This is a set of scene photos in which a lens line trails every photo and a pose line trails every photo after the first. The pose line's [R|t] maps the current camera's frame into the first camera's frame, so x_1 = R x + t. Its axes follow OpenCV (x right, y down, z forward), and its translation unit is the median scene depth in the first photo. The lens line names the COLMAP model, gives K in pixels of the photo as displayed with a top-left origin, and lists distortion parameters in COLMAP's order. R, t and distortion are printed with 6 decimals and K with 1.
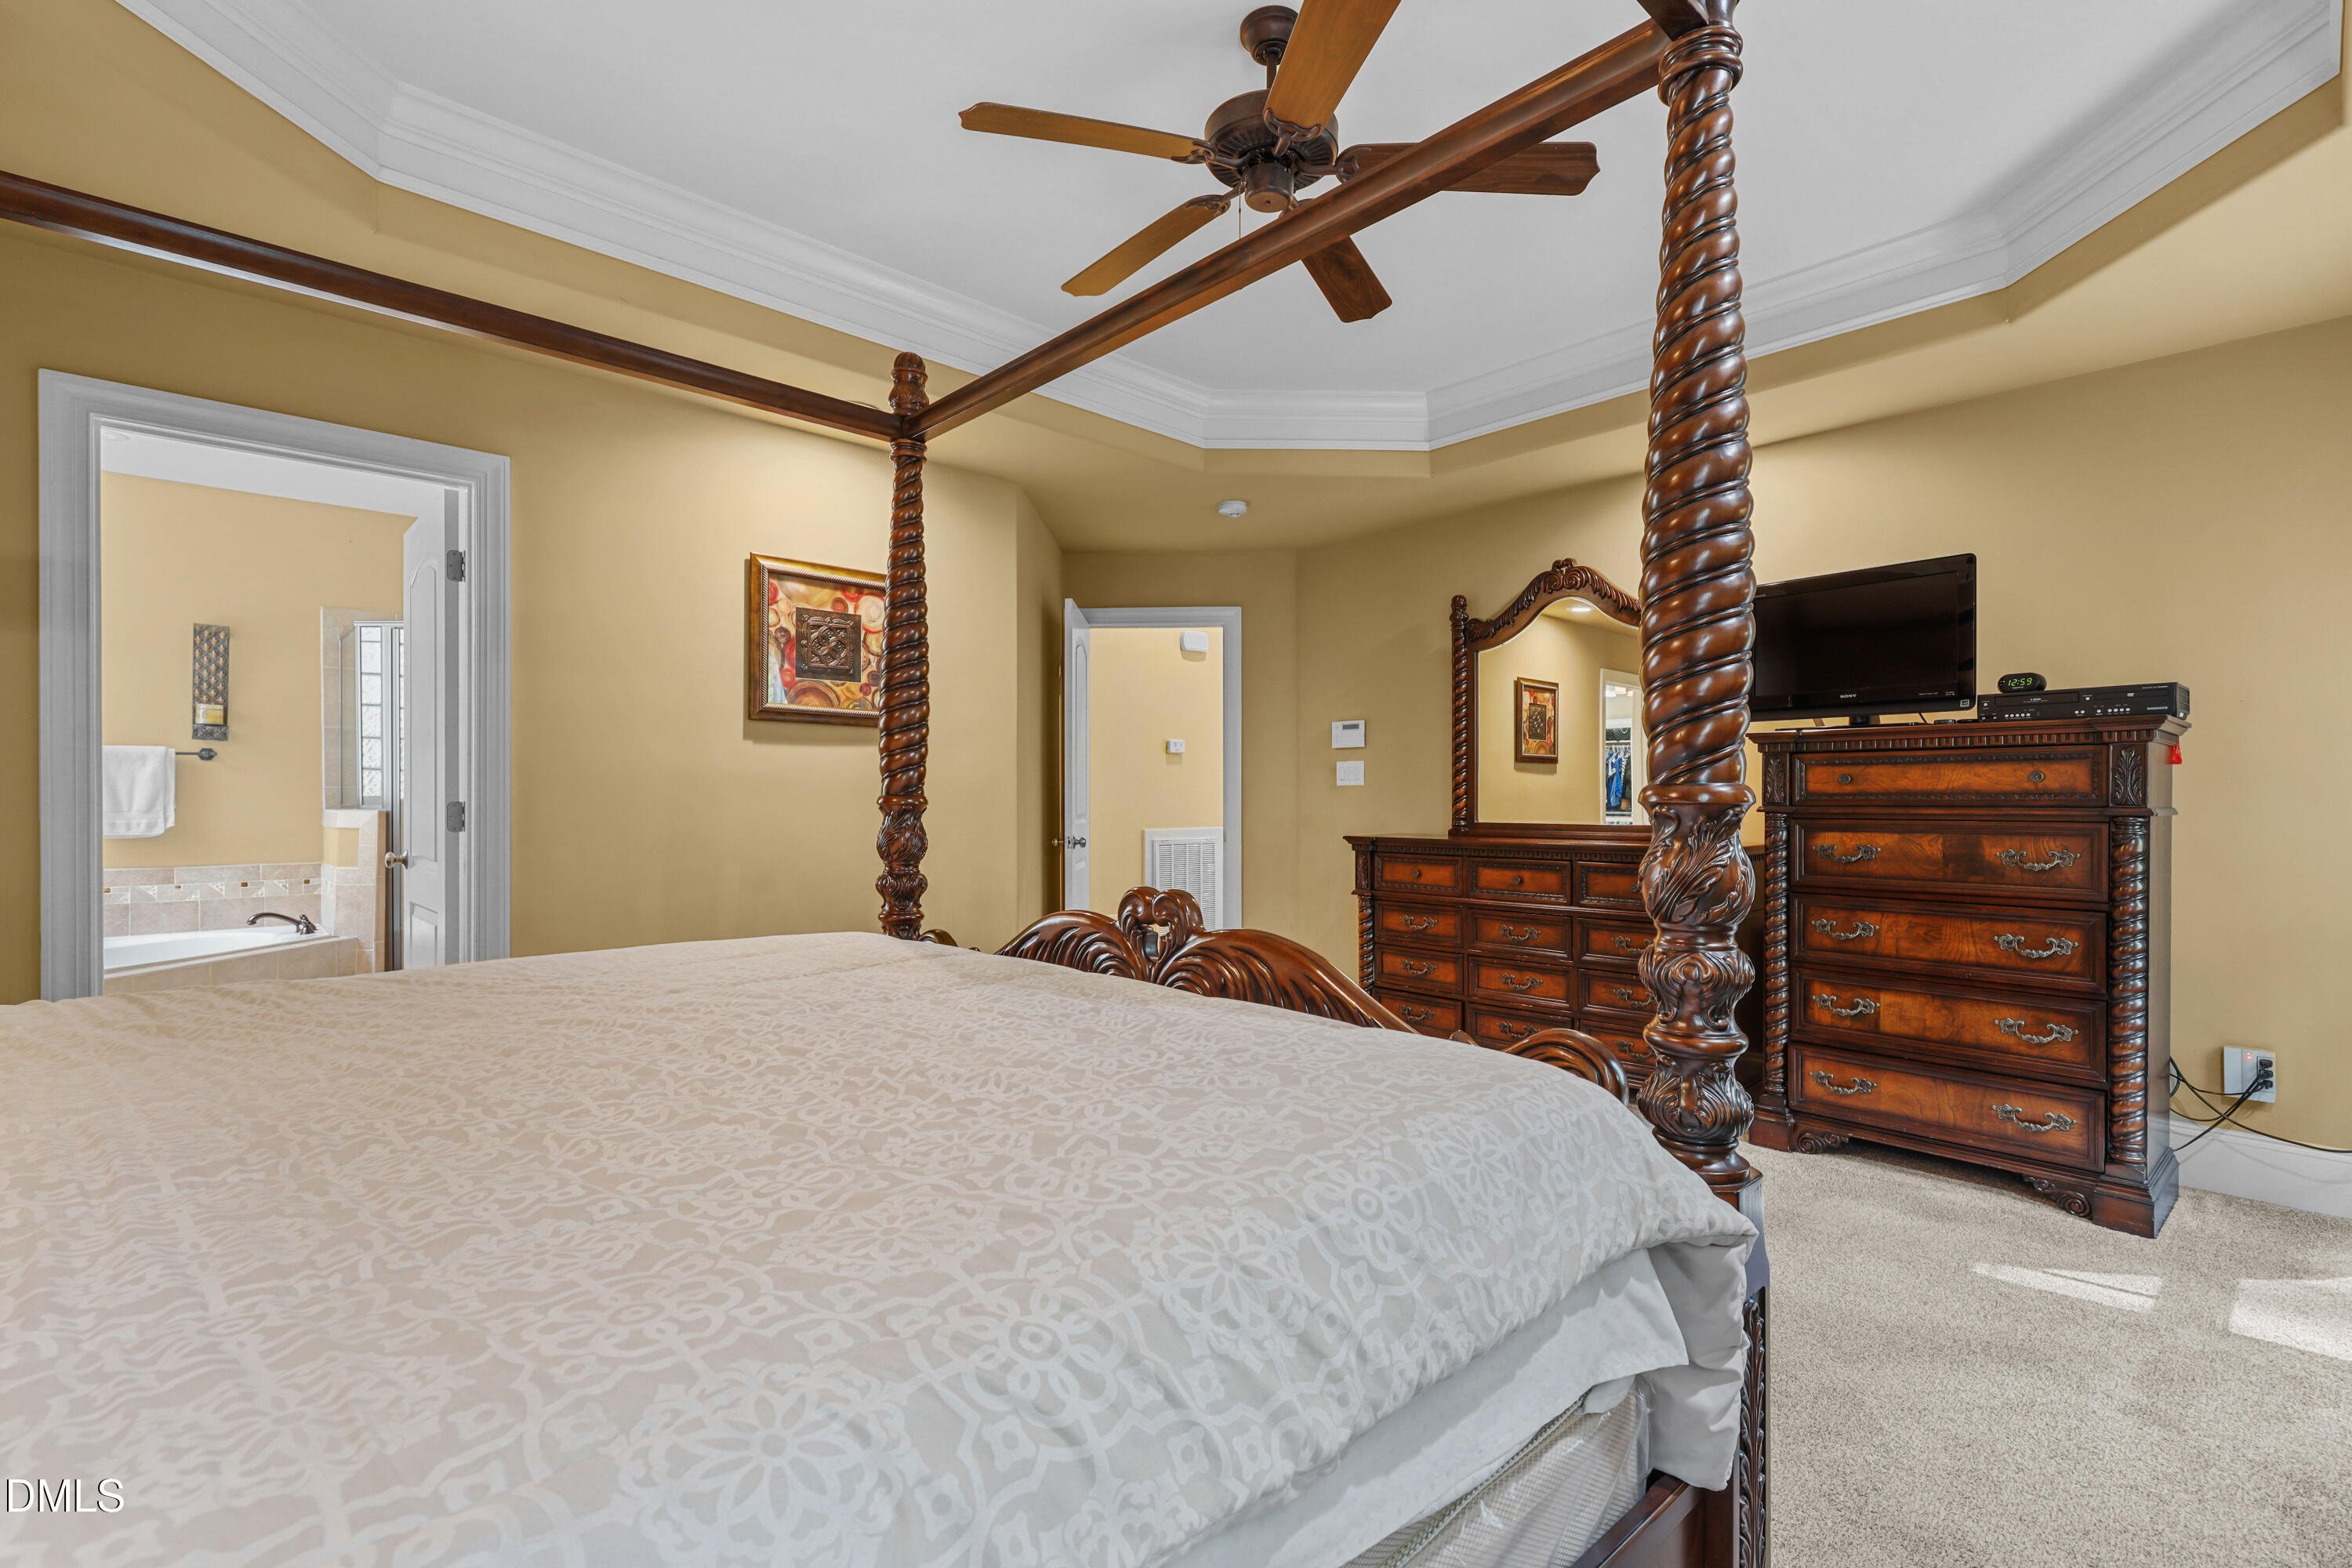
lens RADIAL K [[1058.2, 0, 1179.4], [0, 1058.2, 804.5], [0, 0, 1]] dist [0.000172, 0.000997]
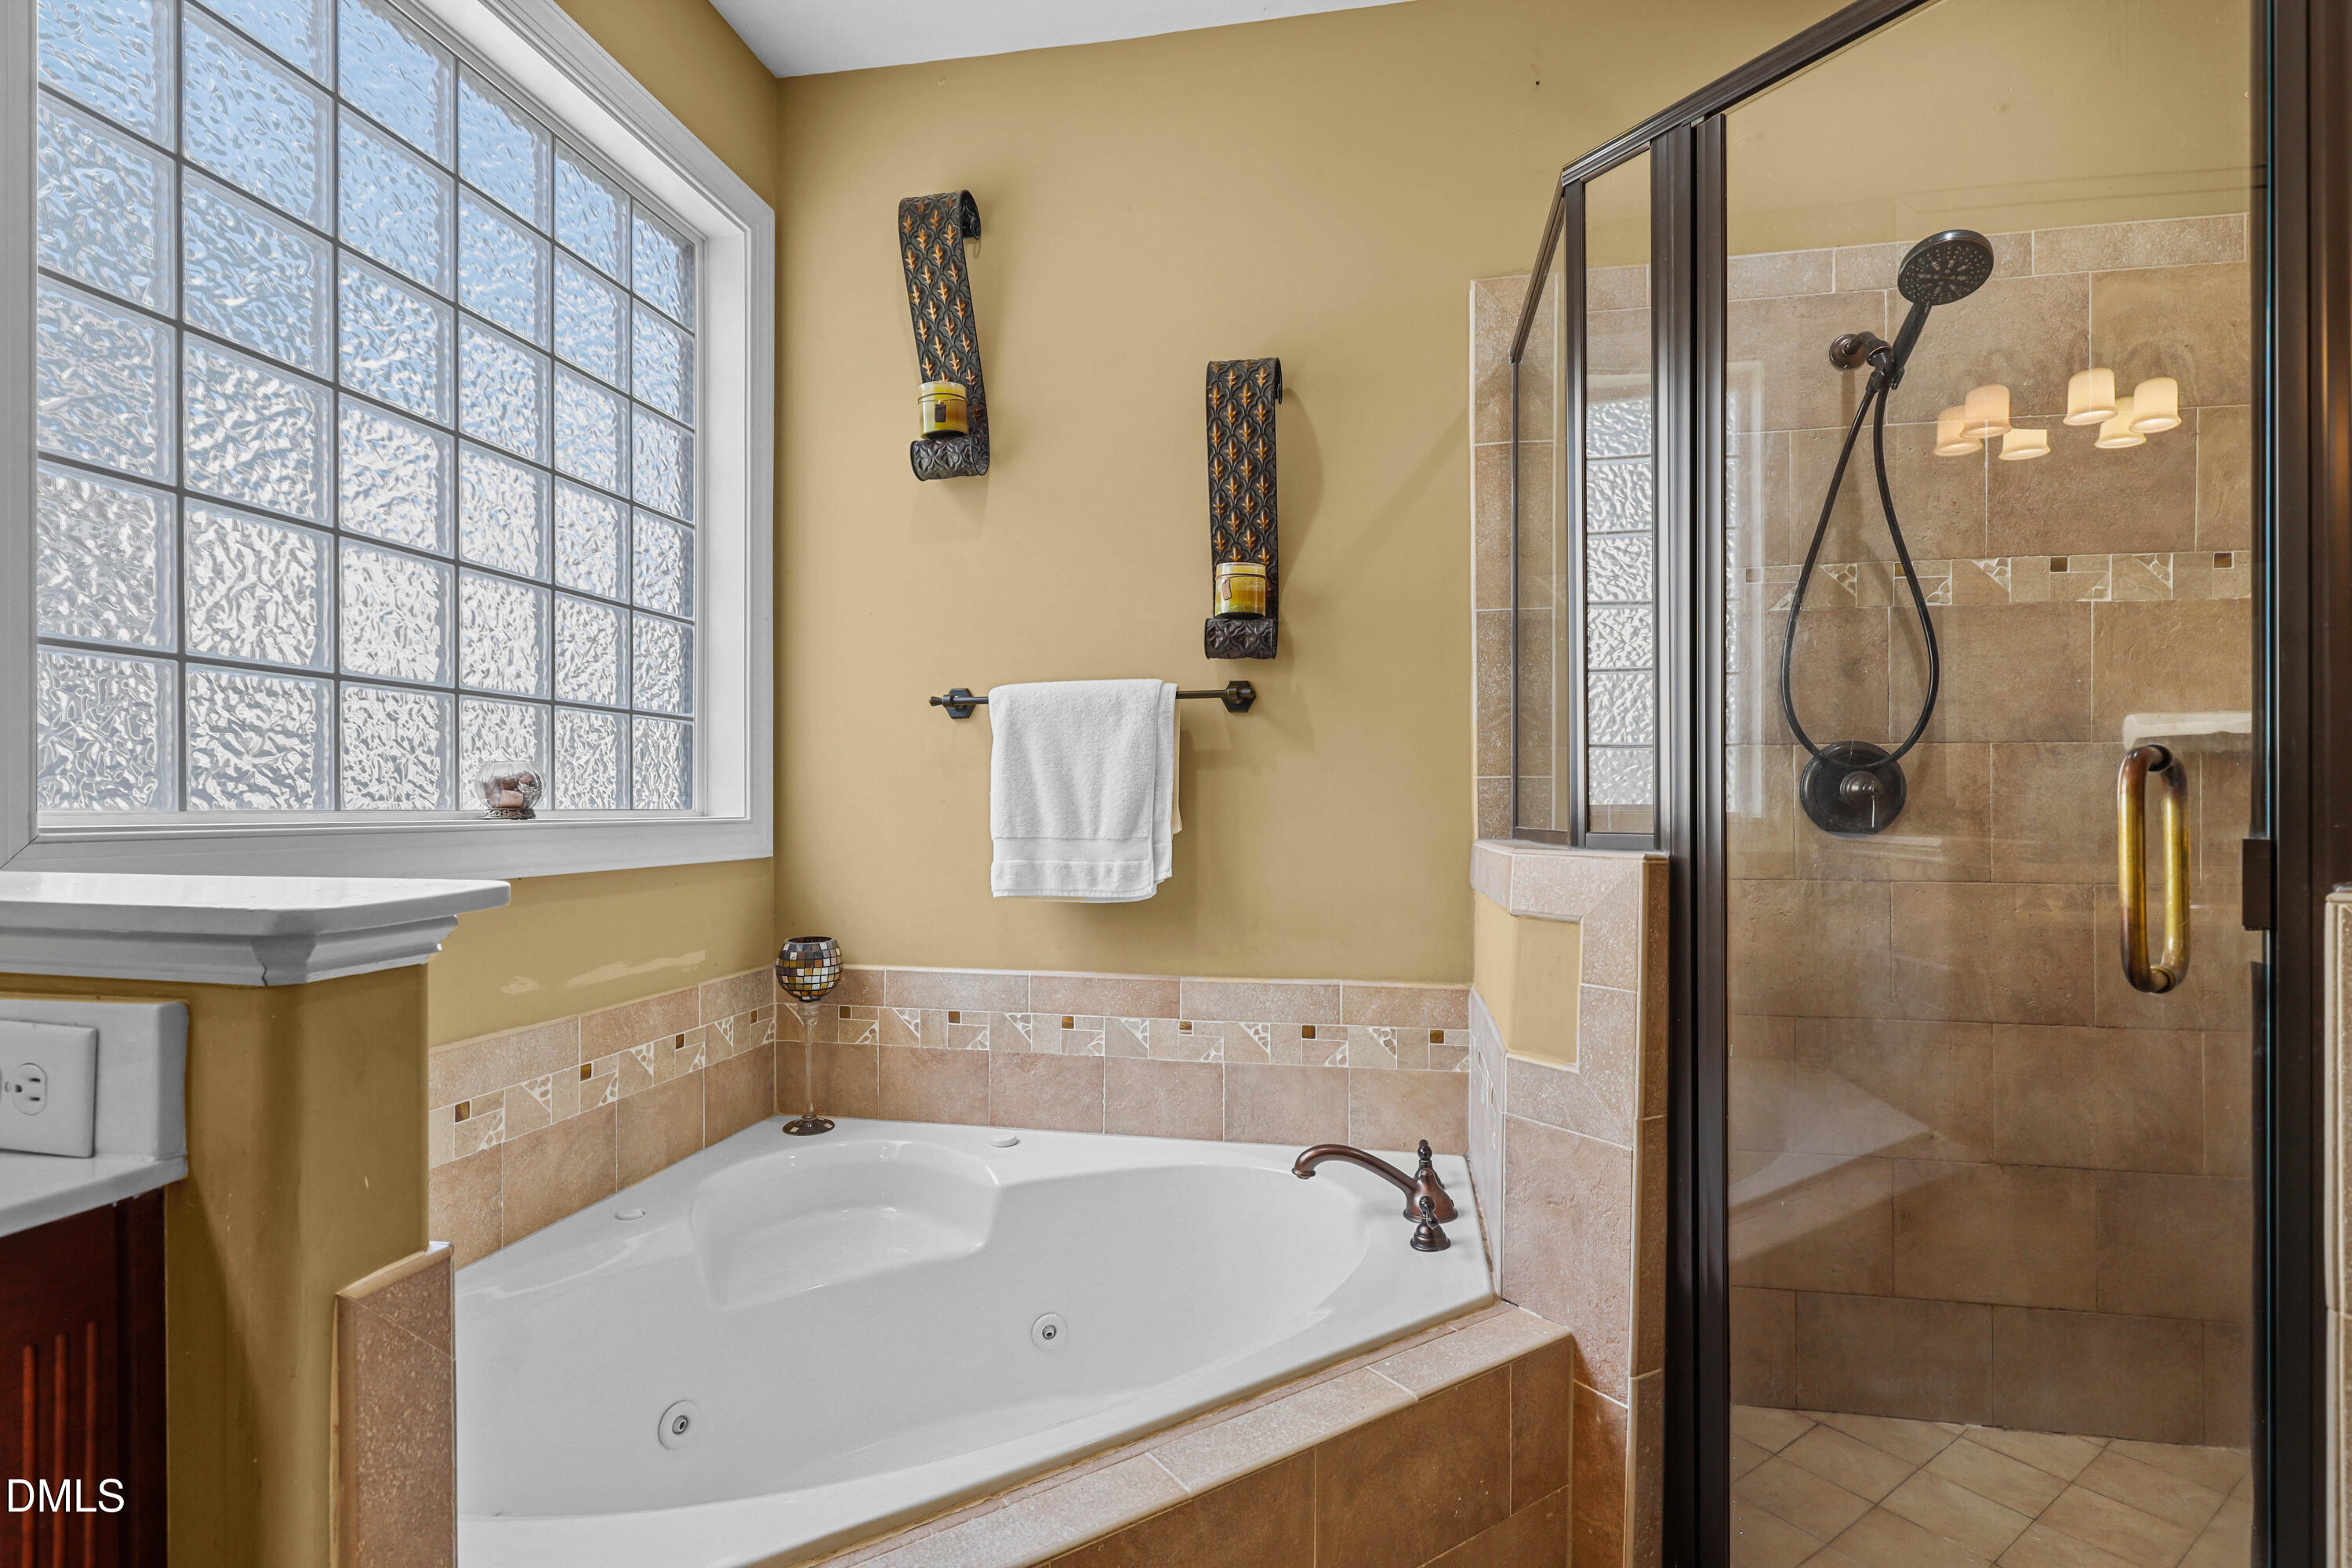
lens RADIAL K [[1103.1, 0, 1182.7], [0, 1103.1, 802.9], [0, 0, 1]] dist [-0.000856, -0.000080]
pose [[0.584859, -0.006586, -0.811109, -0.603201], [-0.006488, 0.999897, -0.012797, -0.002060], [0.811109, 0.012747, 0.584756, 0.751129]]
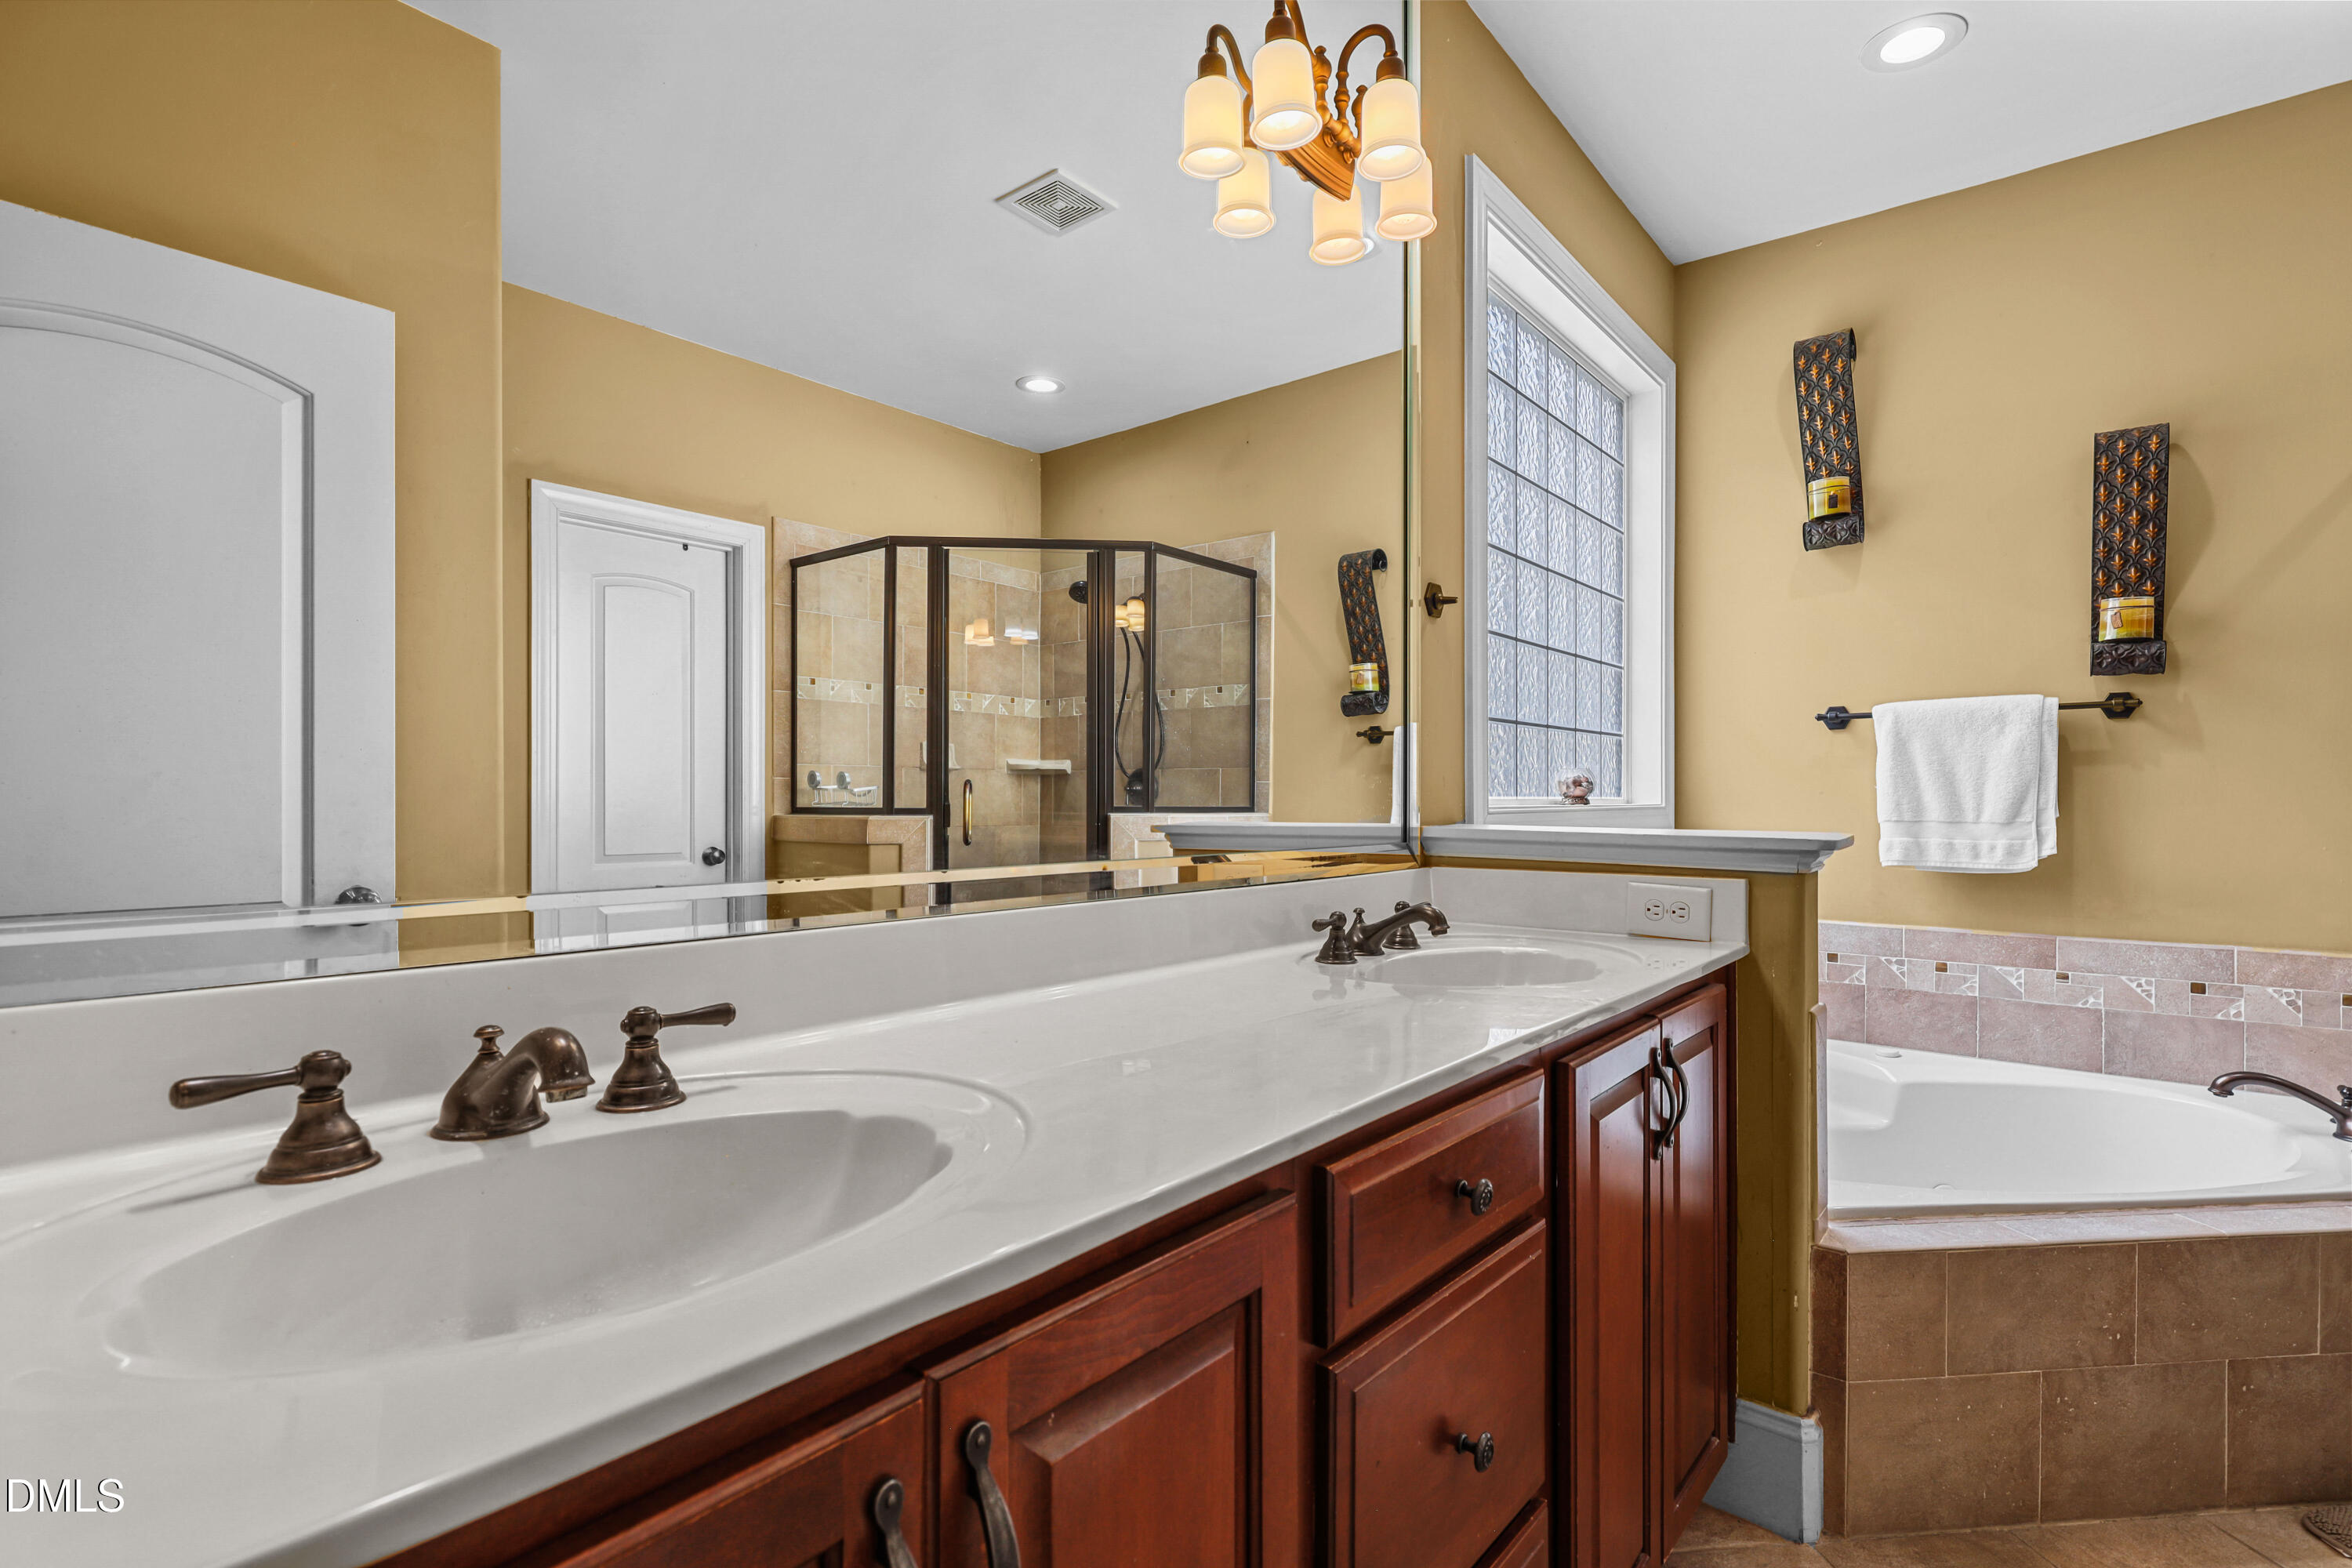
lens RADIAL K [[1103.1, 0, 1181.5], [0, 1103.1, 796.6], [0, 0, 1]] dist [-0.000856, -0.000080]
pose [[0.130491, -0.003287, -0.991444, -0.487027], [-0.010678, 0.999932, -0.004720, 0.000523], [0.991392, 0.011203, 0.130447, 0.522734]]
